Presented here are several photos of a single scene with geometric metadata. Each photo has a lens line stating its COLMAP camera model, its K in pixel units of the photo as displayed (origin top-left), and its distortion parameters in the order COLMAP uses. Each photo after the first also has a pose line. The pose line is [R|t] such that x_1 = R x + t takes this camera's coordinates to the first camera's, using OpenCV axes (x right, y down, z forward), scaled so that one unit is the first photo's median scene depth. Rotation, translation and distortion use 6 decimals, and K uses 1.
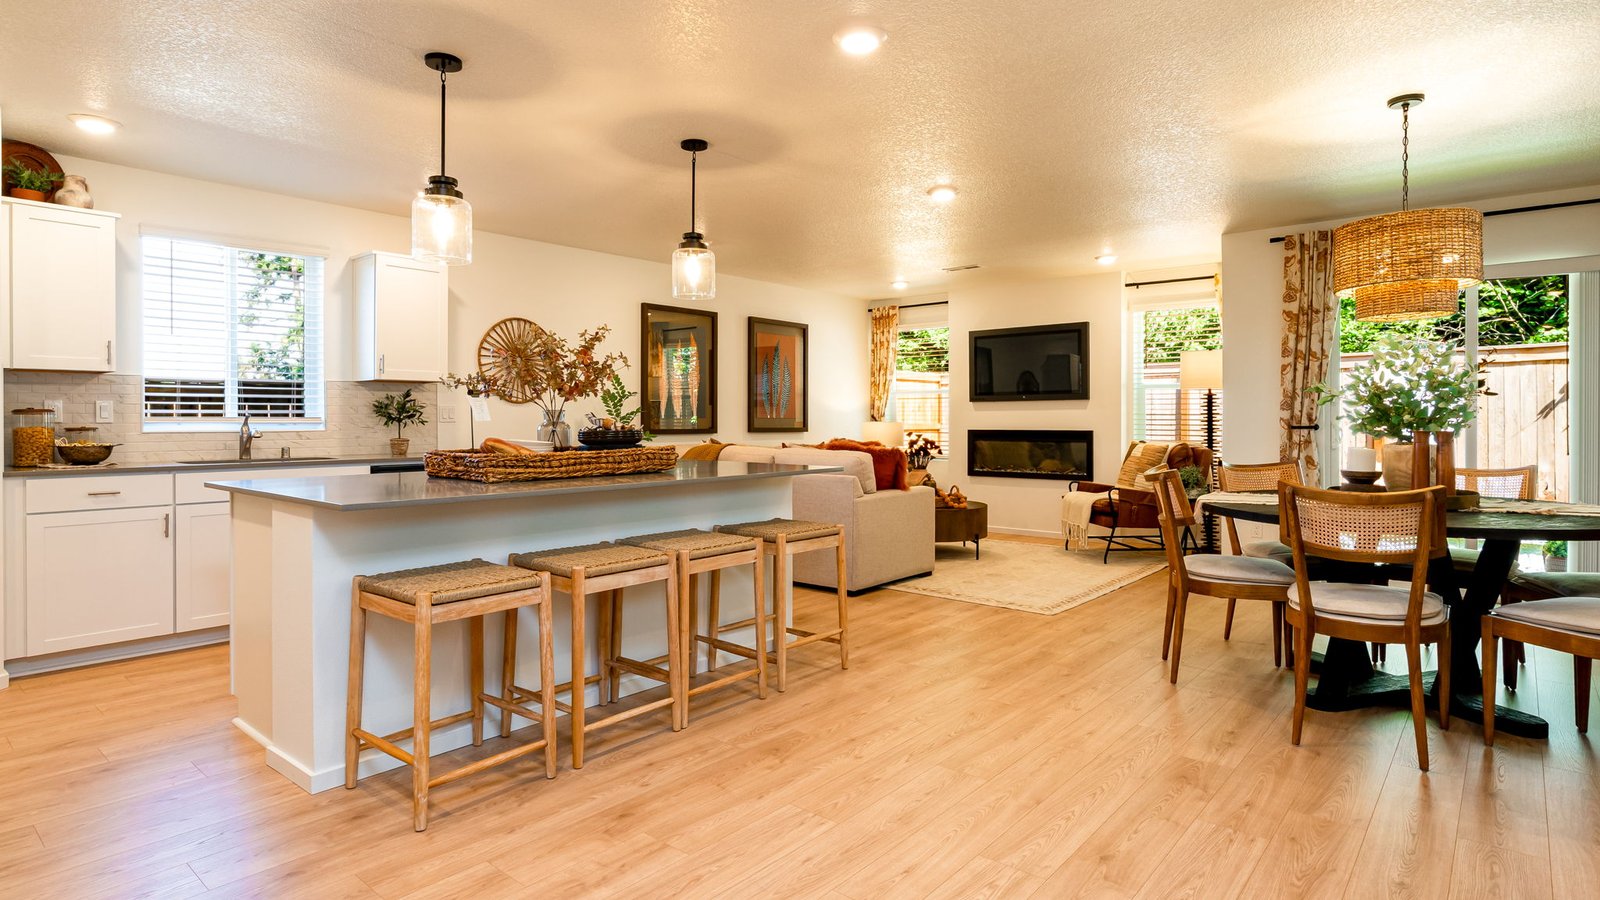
lens RADIAL K [[834.7, 0, 792.5], [0, 834.7, 419.2], [0, 0, 1]] dist [0.001045, 0.003081]
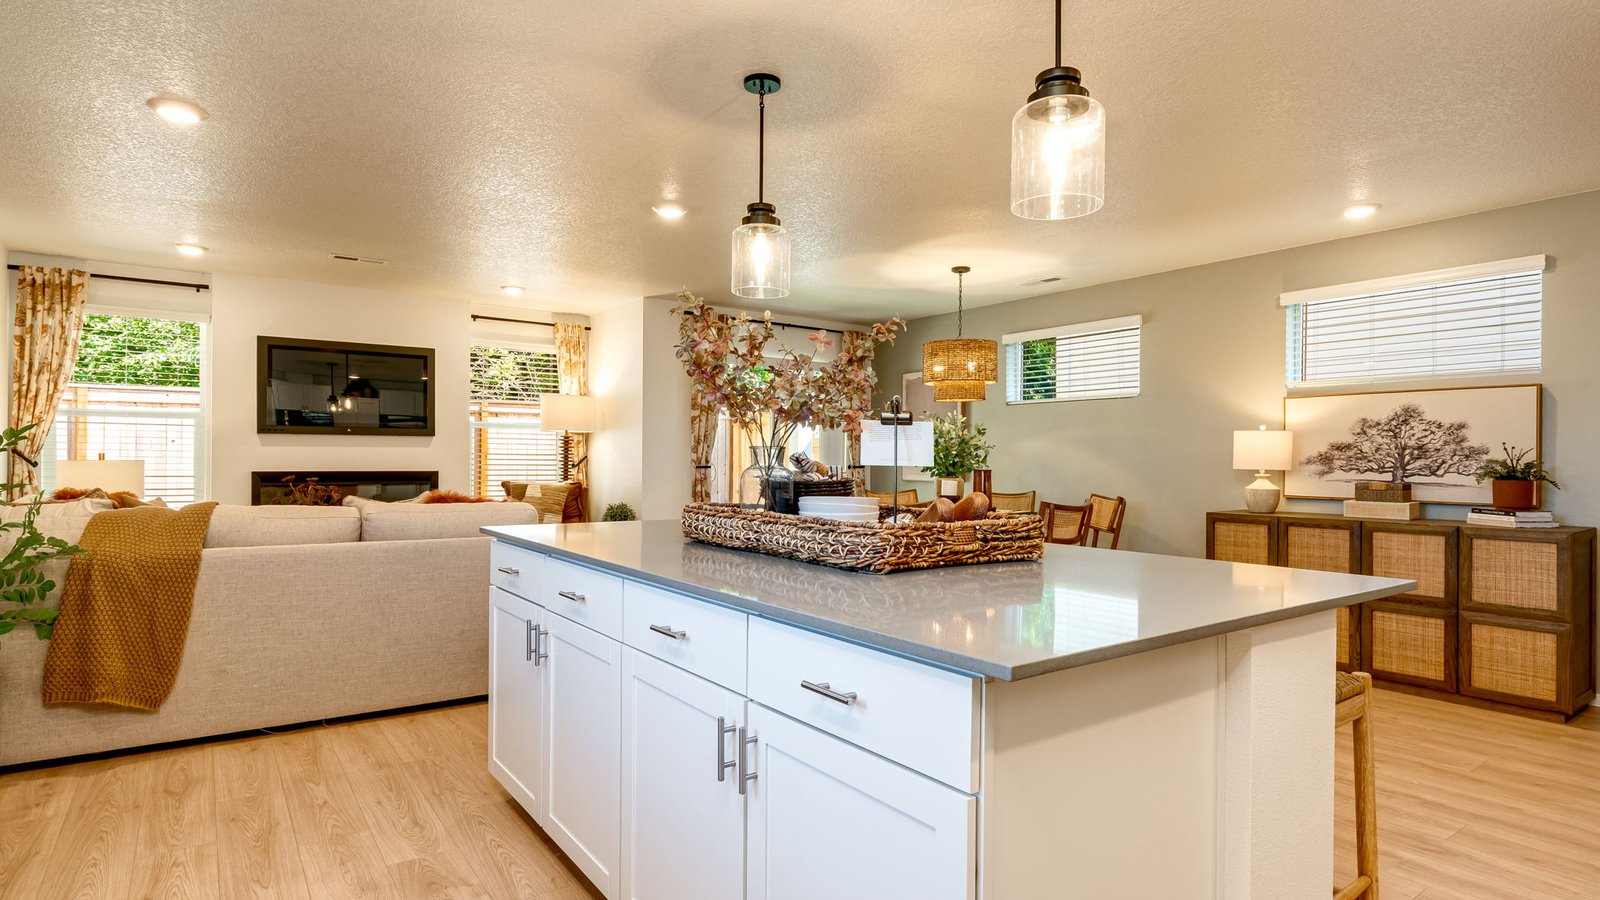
lens RADIAL K [[834.7, 0, 792.8], [0, 834.7, 461.5], [0, 0, 1]] dist [0.001045, 0.003081]
pose [[0.231345, -0.001024, 0.972871, -0.564504], [-0.007503, 0.999968, 0.002836, -0.002548], [-0.972843, -0.007955, 0.231330, 0.557699]]
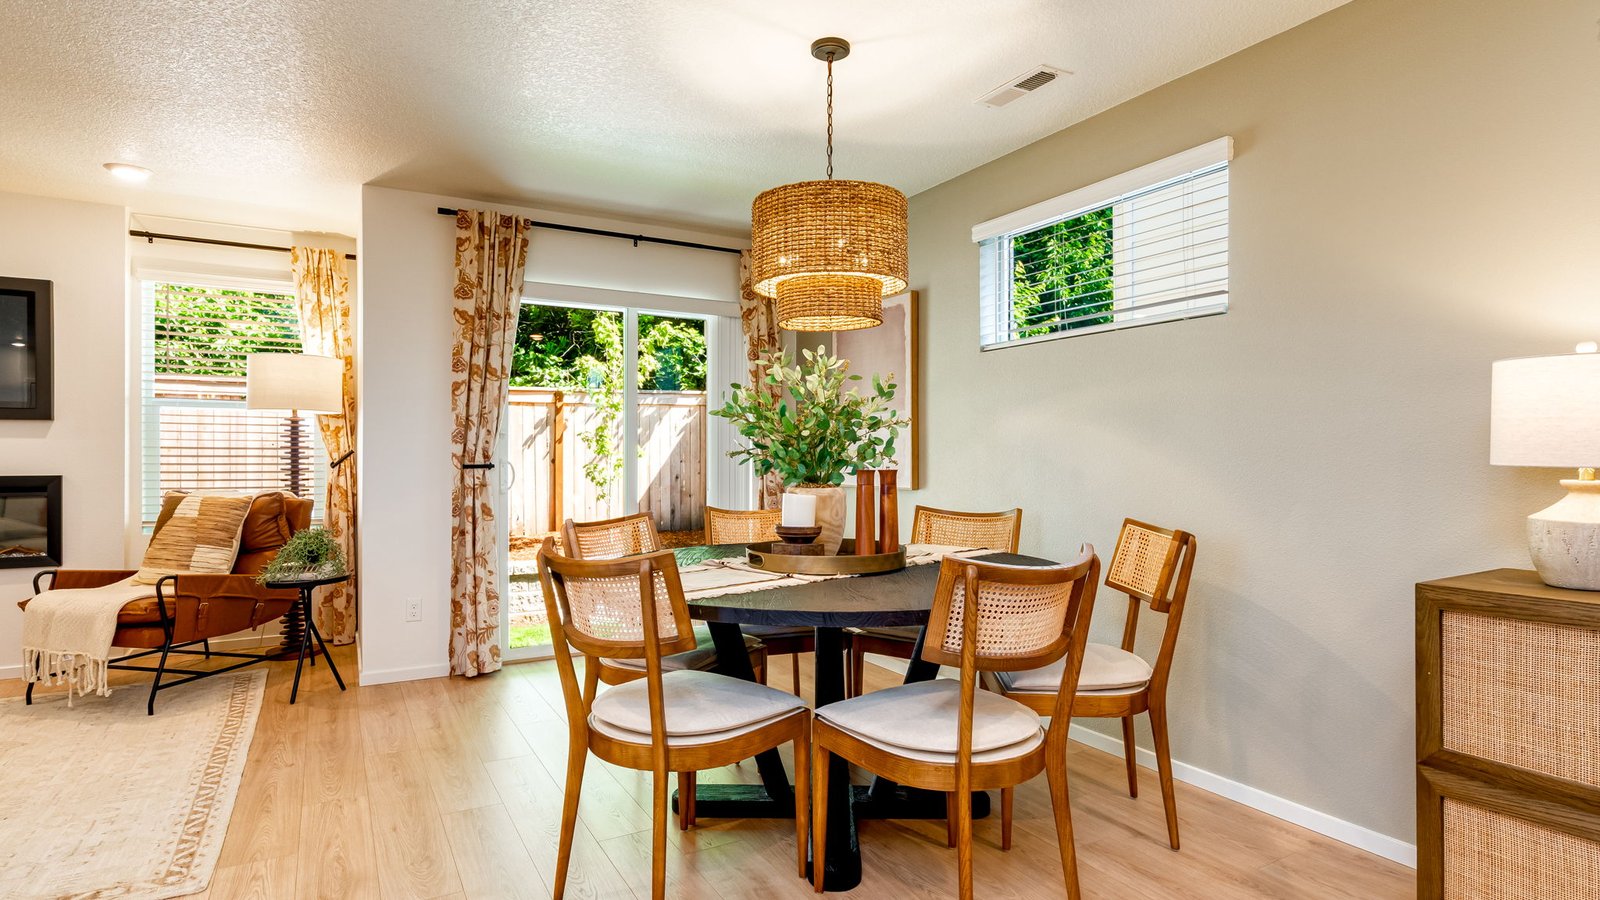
lens RADIAL K [[834.7, 0, 796.8], [0, 834.7, 452.8], [0, 0, 1]] dist [0.001045, 0.003081]
pose [[0.333509, 0.004957, 0.942734, -0.009128], [-0.000198, 0.999987, -0.005188, 0.001328], [-0.942747, 0.001543, 0.333506, 0.456530]]
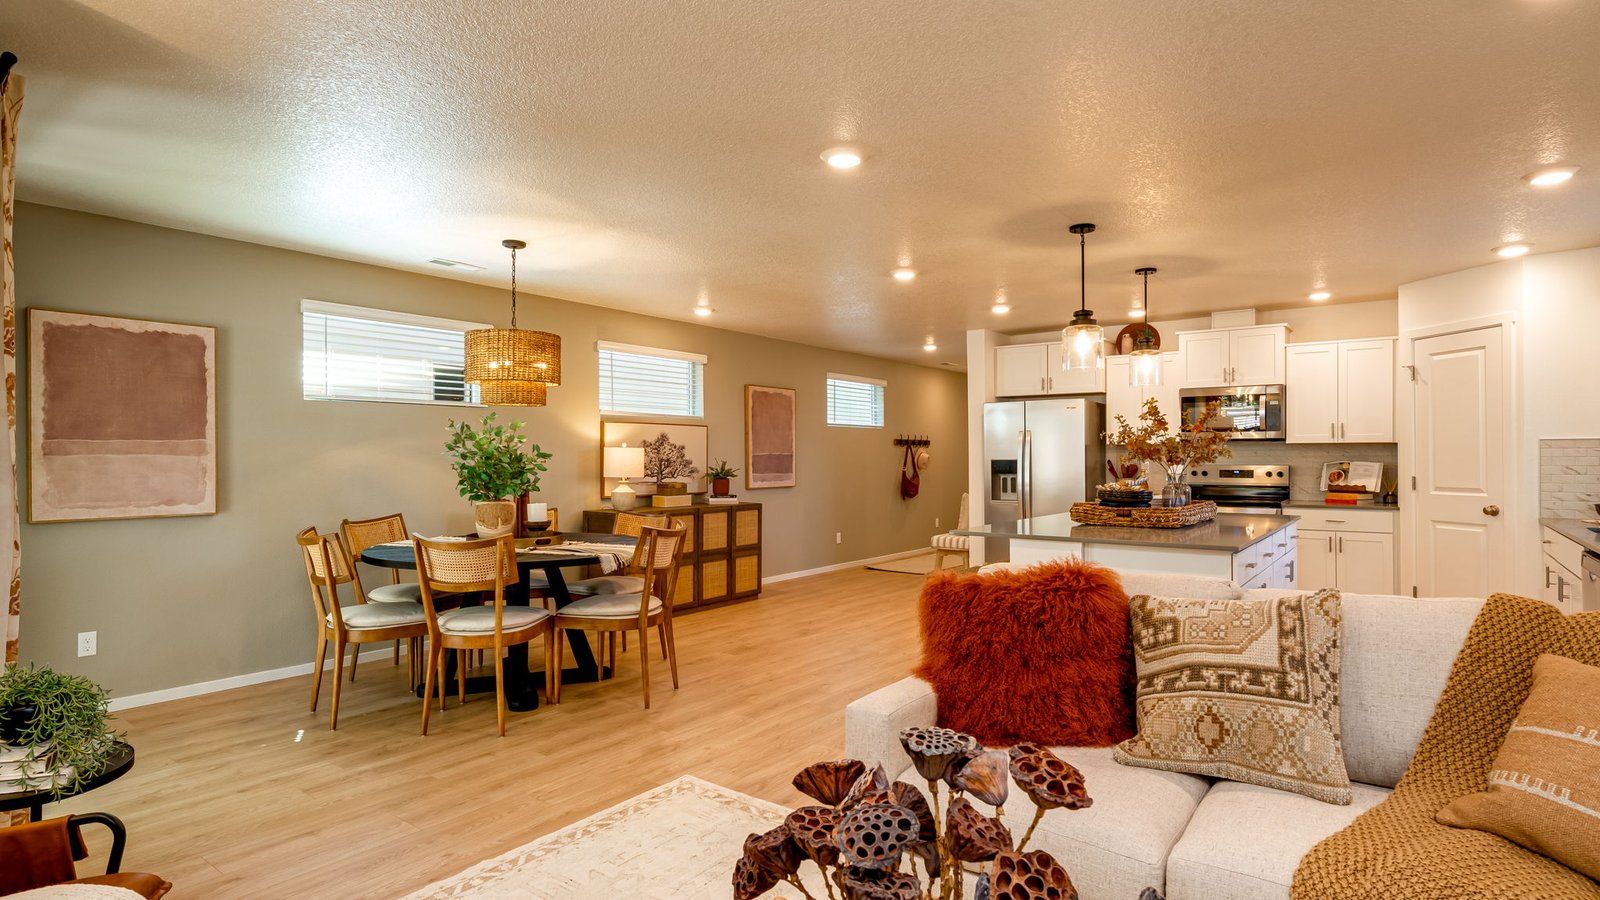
lens RADIAL K [[834.7, 0, 806.2], [0, 834.7, 452.0], [0, 0, 1]] dist [0.001045, 0.003081]
pose [[-0.996495, -0.000475, -0.083645, 0.216914], [-0.000019, 0.999985, -0.005455, -0.022903], [0.083647, -0.005434, -0.996481, 1.378301]]
